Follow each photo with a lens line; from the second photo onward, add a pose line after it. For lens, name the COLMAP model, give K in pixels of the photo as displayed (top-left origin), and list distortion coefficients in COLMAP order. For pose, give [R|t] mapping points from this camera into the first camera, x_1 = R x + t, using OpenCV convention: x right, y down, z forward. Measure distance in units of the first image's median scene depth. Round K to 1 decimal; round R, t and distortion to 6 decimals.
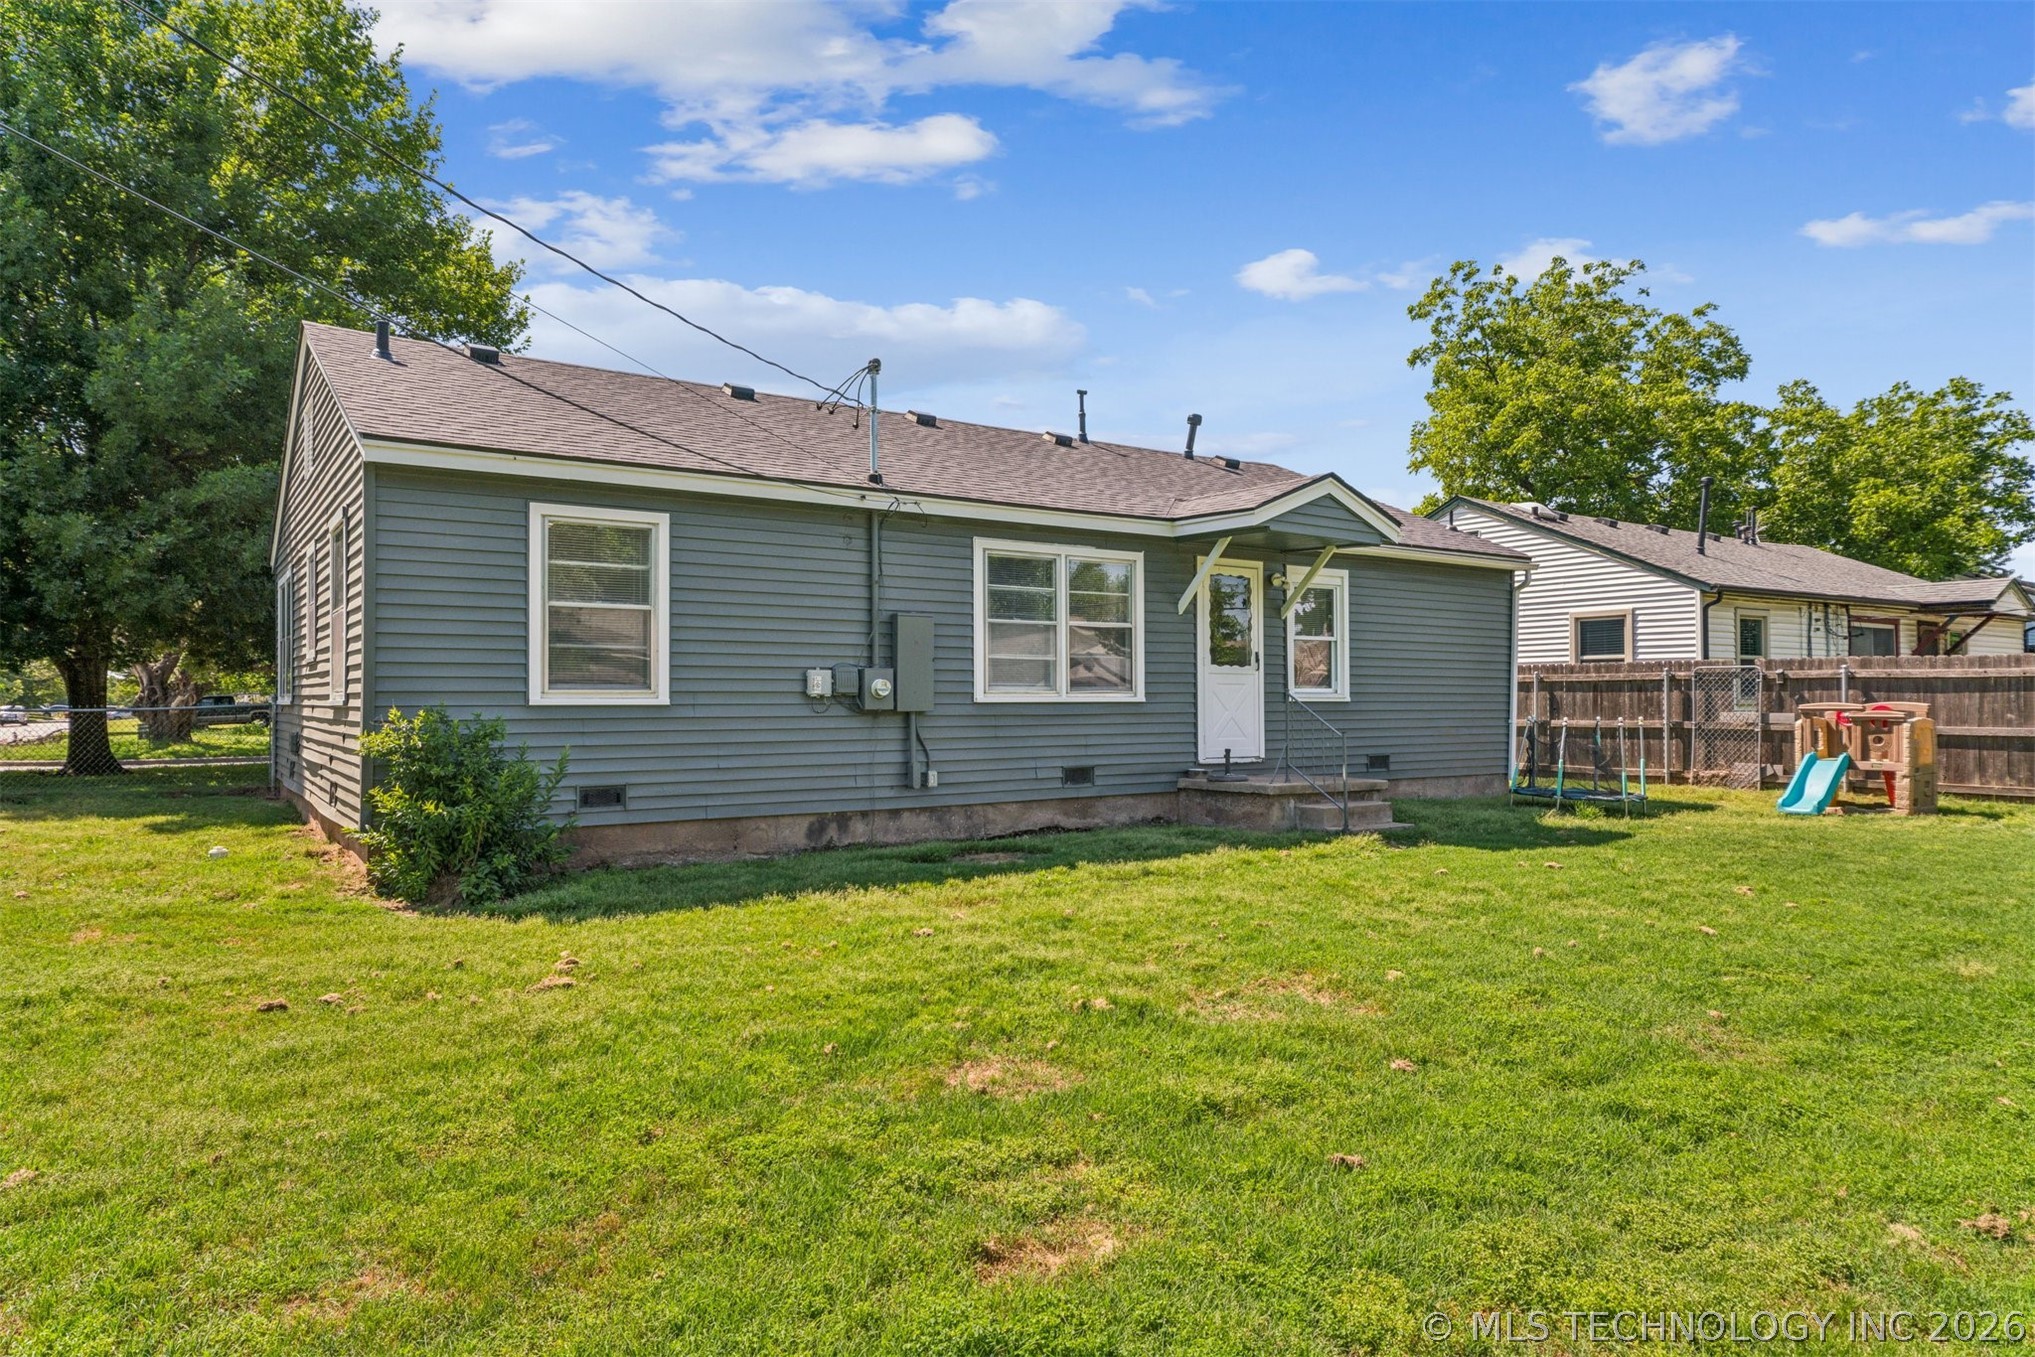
lens RADIAL K [[1208.4, 0, 1017.5], [0, 1208.4, 678.5], [0, 0, 1]] dist [-0.005288, -0.000194]
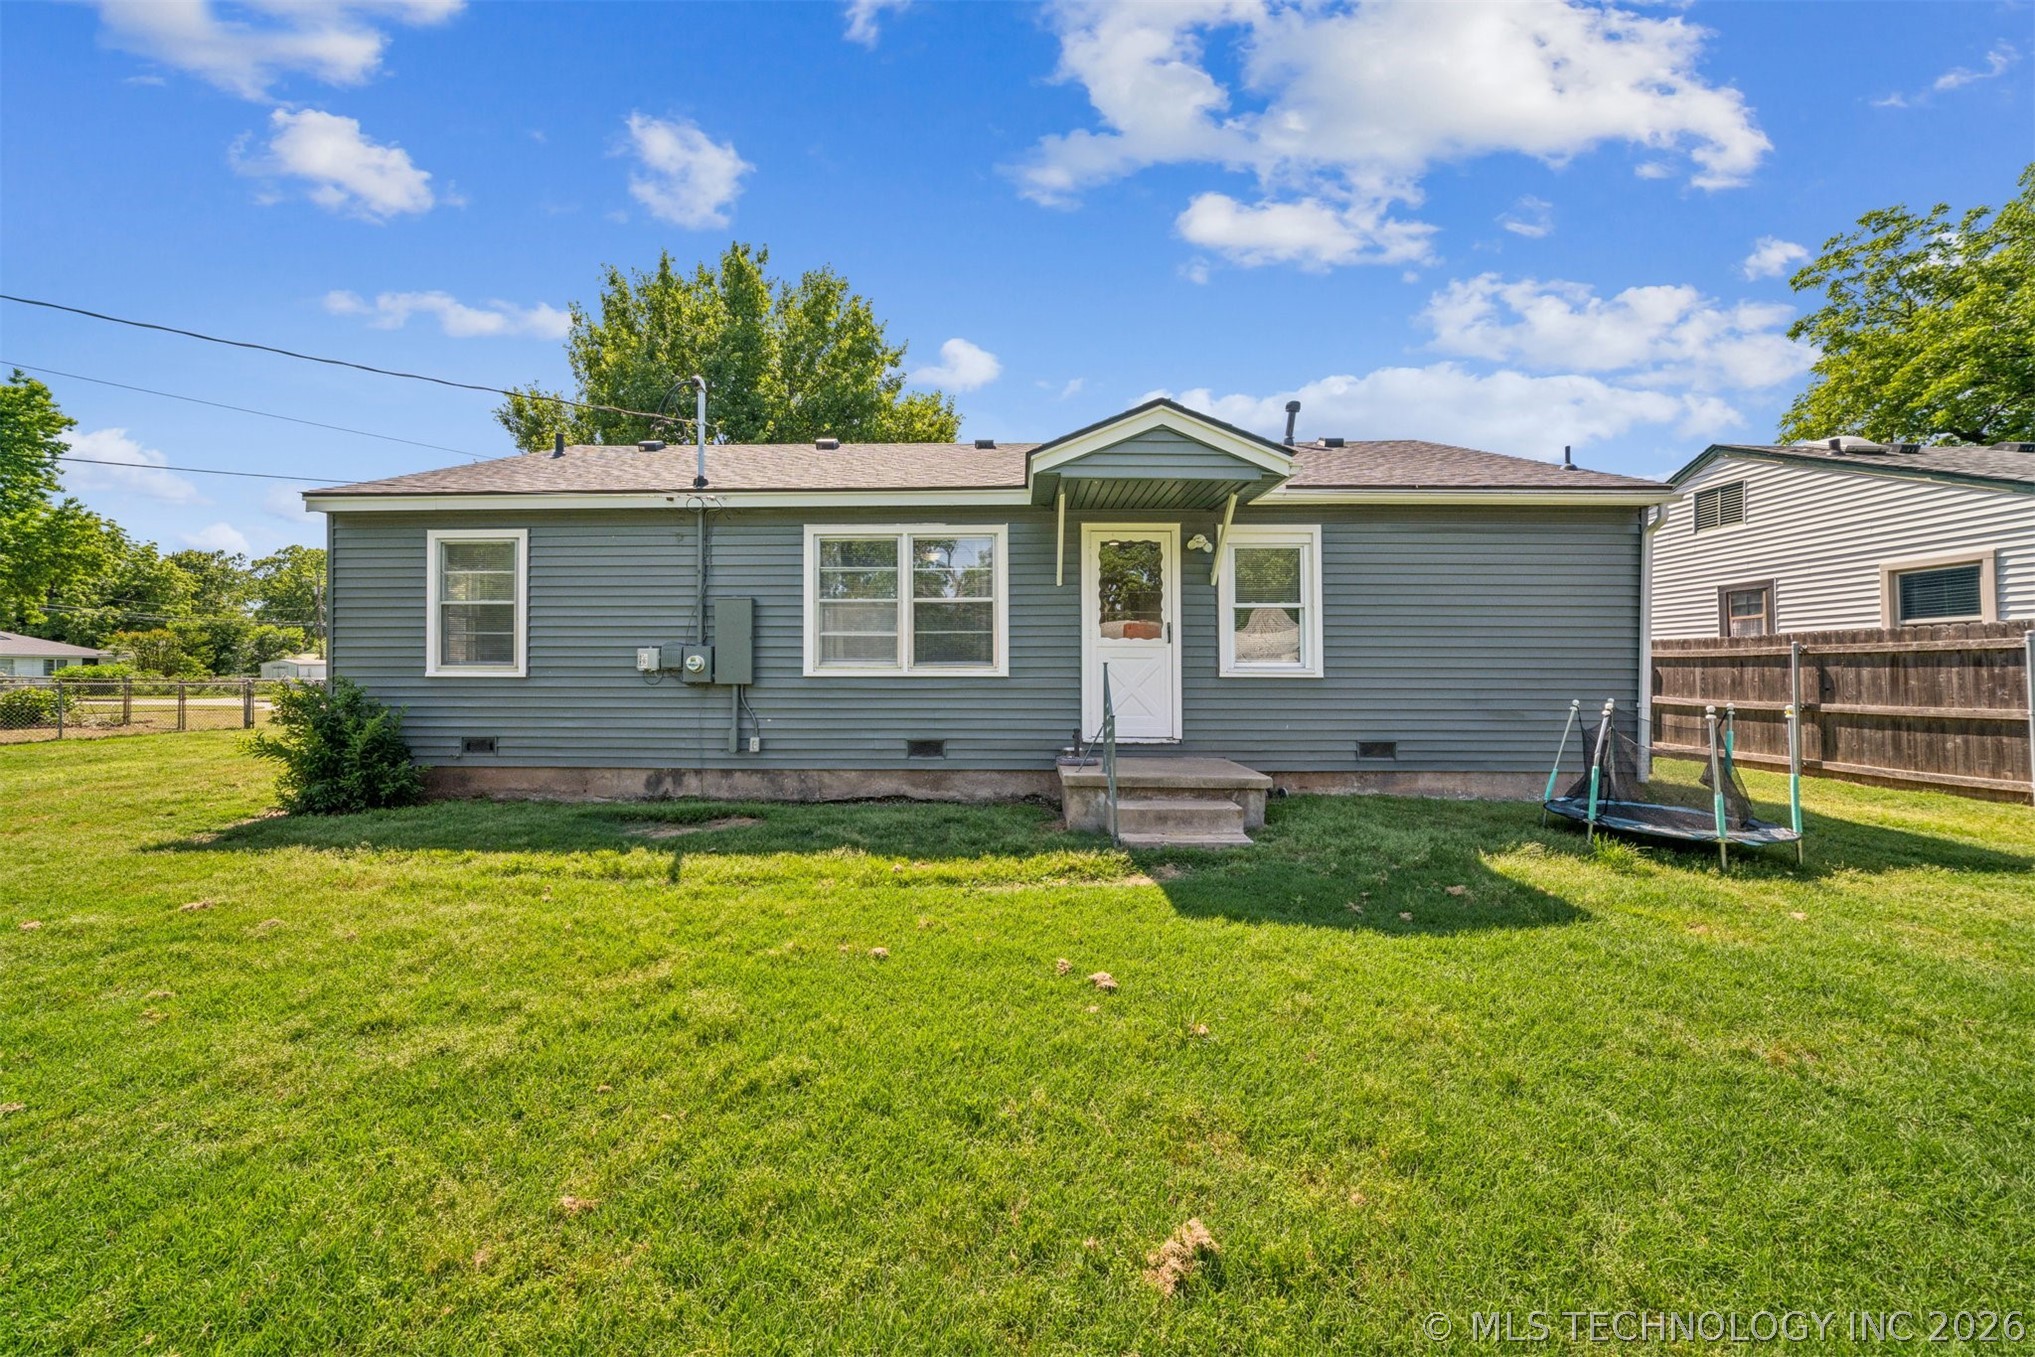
lens RADIAL K [[716.6, 0, 999.0], [0, 716.6, 671.7], [0, 0, 1]] dist [-0.030306, 0.009382]
pose [[0.815232, 0.001421, -0.579133, 0.457183], [0.006587, 0.999910, 0.011726, 0.008775], [0.579097, -0.013374, 0.815149, 0.546808]]
